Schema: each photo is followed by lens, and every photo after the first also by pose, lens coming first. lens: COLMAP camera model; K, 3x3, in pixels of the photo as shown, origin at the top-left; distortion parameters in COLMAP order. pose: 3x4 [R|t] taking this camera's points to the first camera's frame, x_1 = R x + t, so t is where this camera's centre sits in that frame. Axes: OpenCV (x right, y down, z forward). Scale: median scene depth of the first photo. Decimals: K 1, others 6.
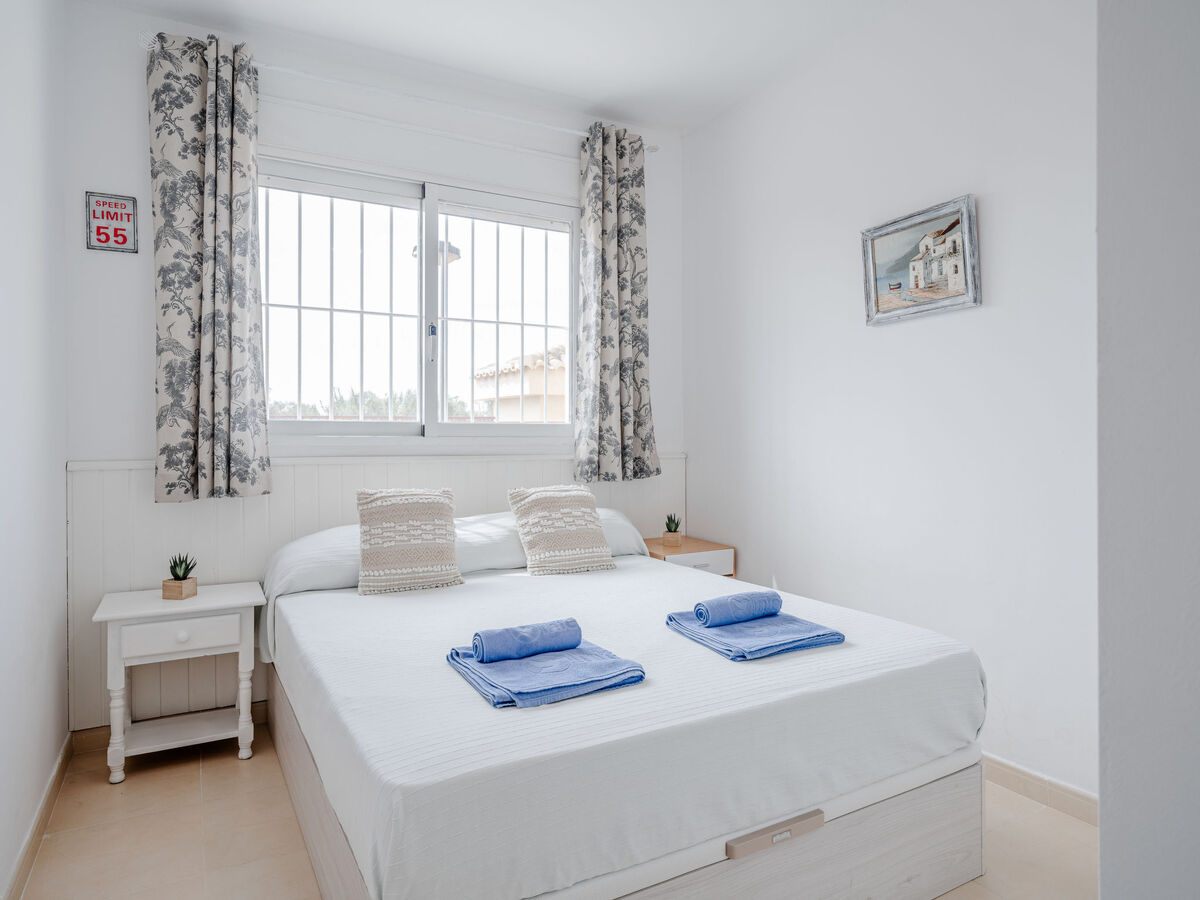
lens RADIAL K [[735.3, 0, 600.9], [0, 735.3, 445.8], [0, 0, 1]] dist [-0.004434, 0.005095]
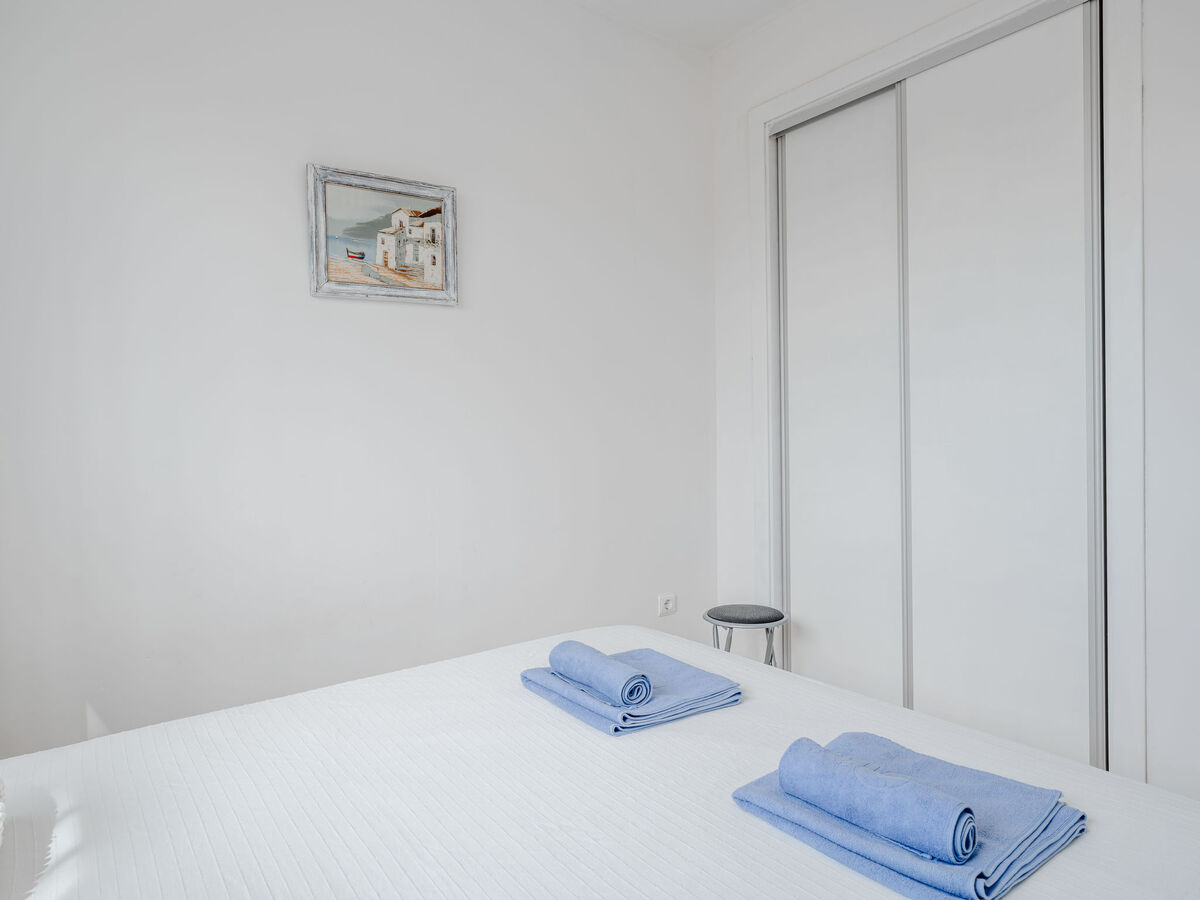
lens RADIAL K [[735.3, 0, 599.3], [0, 735.3, 447.5], [0, 0, 1]] dist [-0.004434, 0.005095]
pose [[-0.119608, -0.020233, 0.992615, -0.444637], [0.024512, 0.999427, 0.023325, -0.020756], [-0.992519, 0.027121, -0.119044, 0.870482]]
